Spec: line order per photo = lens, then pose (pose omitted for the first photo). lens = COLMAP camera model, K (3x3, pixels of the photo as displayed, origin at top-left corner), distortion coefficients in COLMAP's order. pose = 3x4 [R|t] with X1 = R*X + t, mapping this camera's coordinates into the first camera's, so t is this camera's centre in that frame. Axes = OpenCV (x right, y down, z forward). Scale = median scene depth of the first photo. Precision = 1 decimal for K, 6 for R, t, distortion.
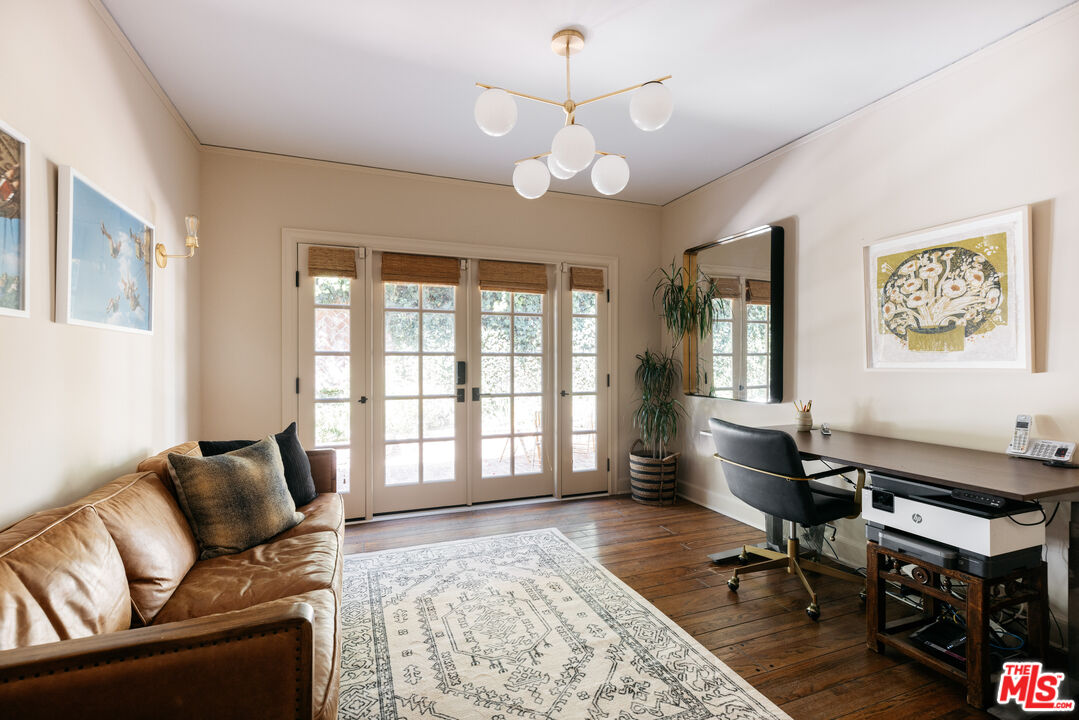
lens RADIAL K [[490.2, 0, 528.3], [0, 490.2, 362.2], [0, 0, 1]] dist [-0.001288, 0.000134]
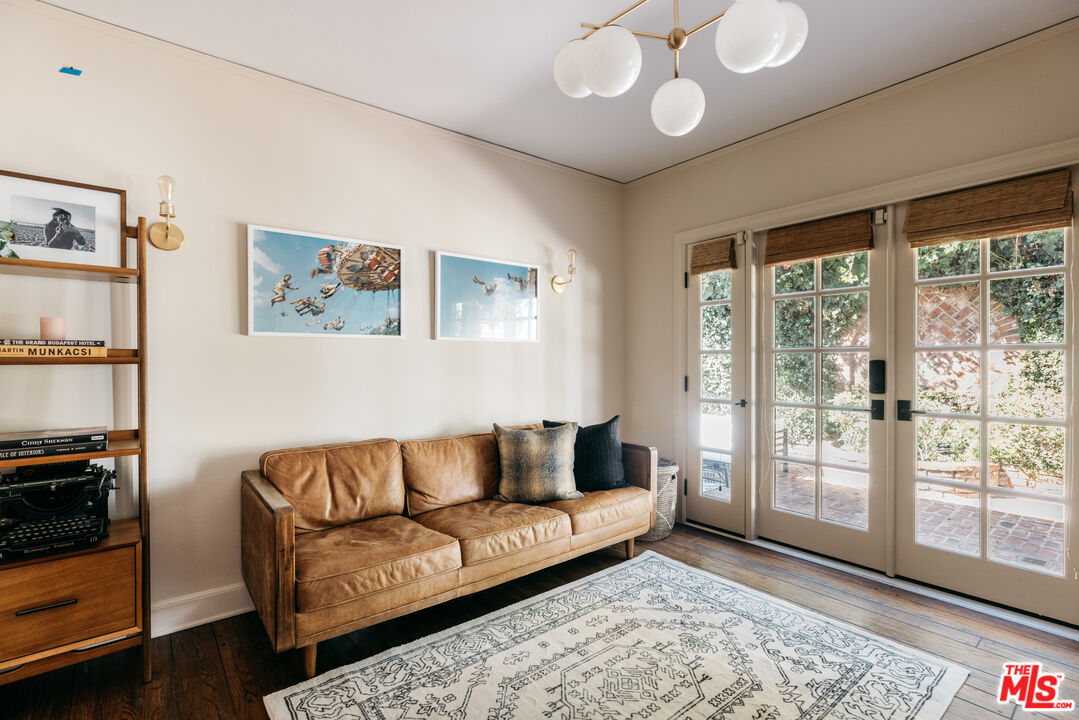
lens RADIAL K [[490.2, 0, 528.3], [0, 490.2, 362.2], [0, 0, 1]] dist [-0.001288, 0.000134]
pose [[0.304141, 0.003213, -0.952622, 0.522781], [0.002440, 0.999988, 0.004152, -0.003492], [0.952624, -0.003588, 0.304129, 0.474504]]
